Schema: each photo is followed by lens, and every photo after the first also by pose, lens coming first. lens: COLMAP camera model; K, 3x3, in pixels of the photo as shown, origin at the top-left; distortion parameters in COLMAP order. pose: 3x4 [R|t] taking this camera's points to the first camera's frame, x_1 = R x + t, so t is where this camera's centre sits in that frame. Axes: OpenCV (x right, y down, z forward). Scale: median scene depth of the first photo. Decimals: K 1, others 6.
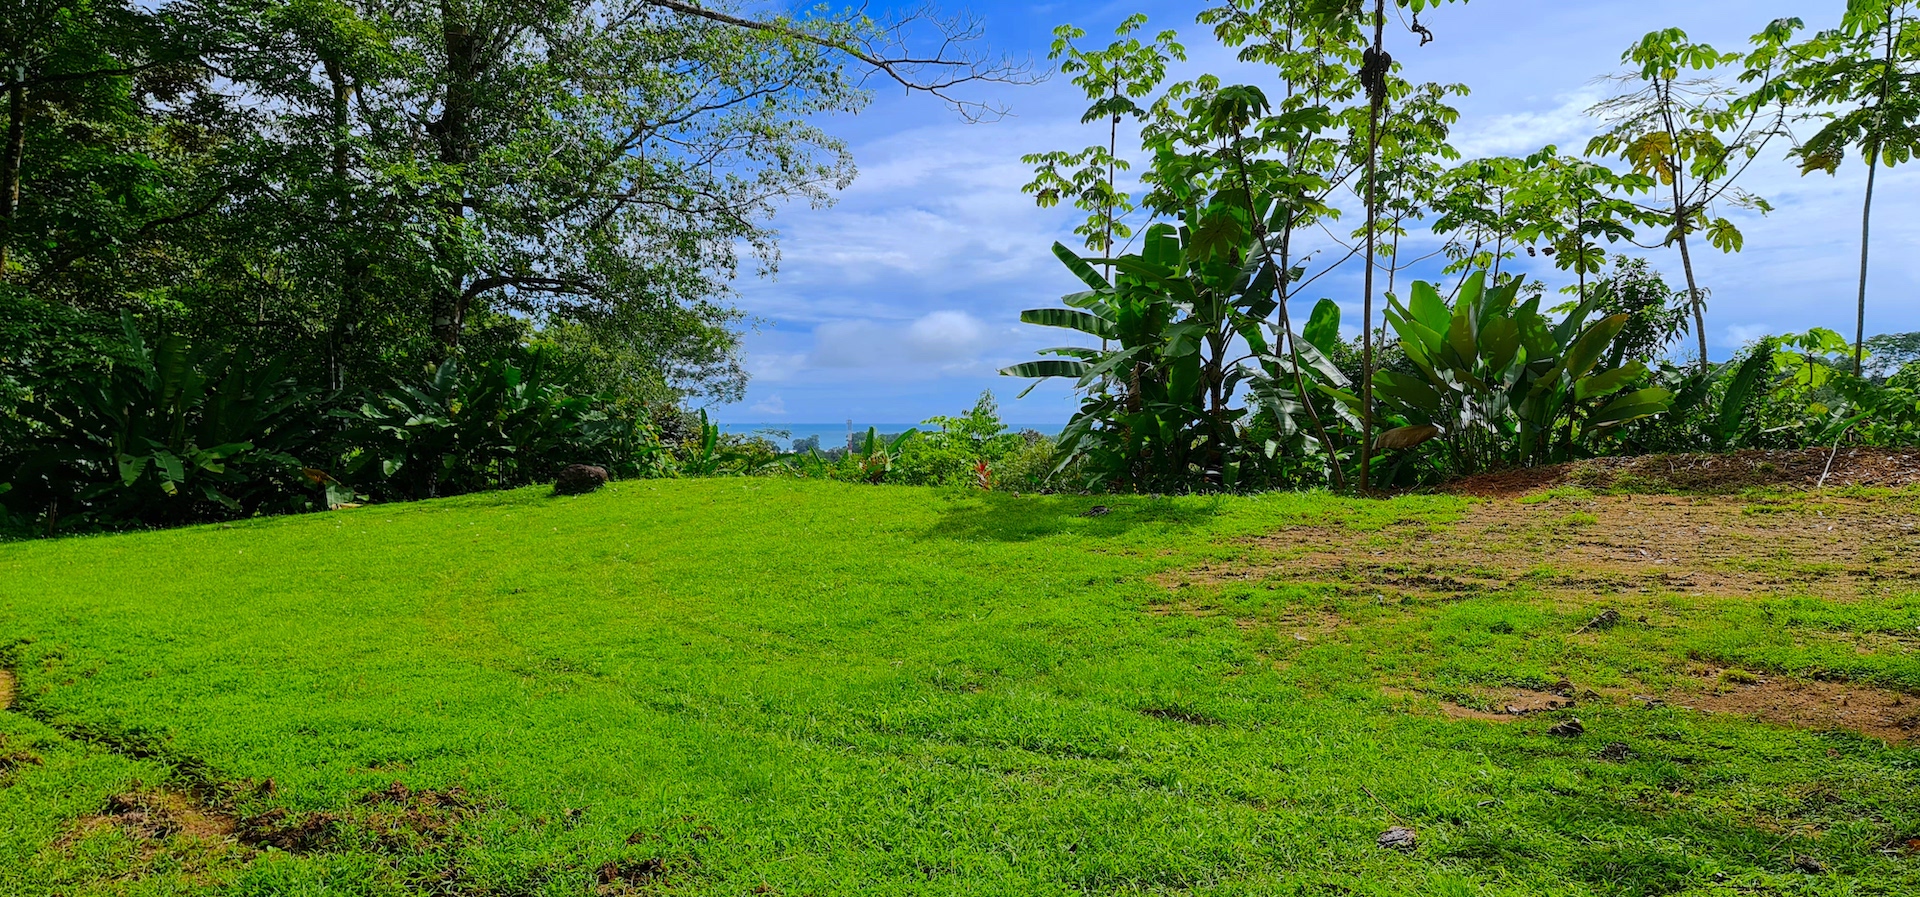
lens RADIAL K [[1370.9, 0, 959.3], [0, 1370.9, 481.6], [0, 0, 1]] dist [0.111367, -0.098908]
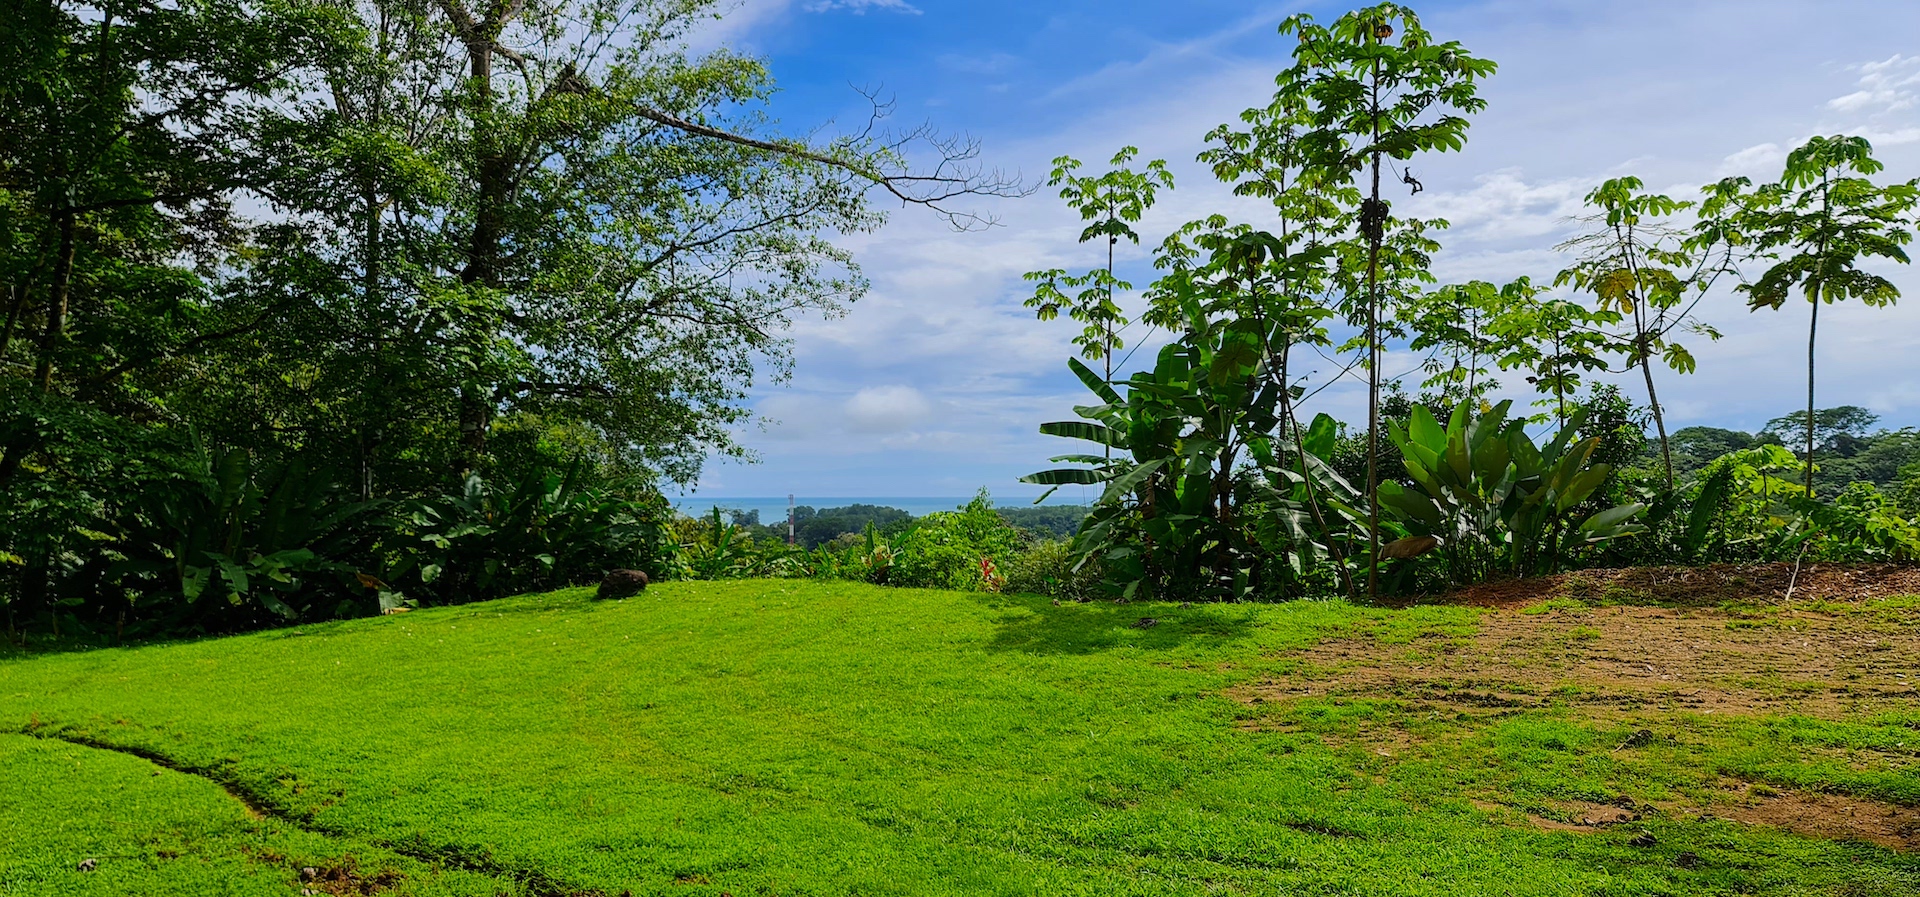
lens RADIAL K [[1370.9, 0, 959.3], [0, 1370.9, 481.6], [0, 0, 1]] dist [0.111367, -0.098908]
pose [[0.999298, -0.002584, 0.037373, -0.069808], [0.004660, 0.998445, -0.055556, -0.023923], [-0.037171, 0.055691, 0.997756, -0.077783]]
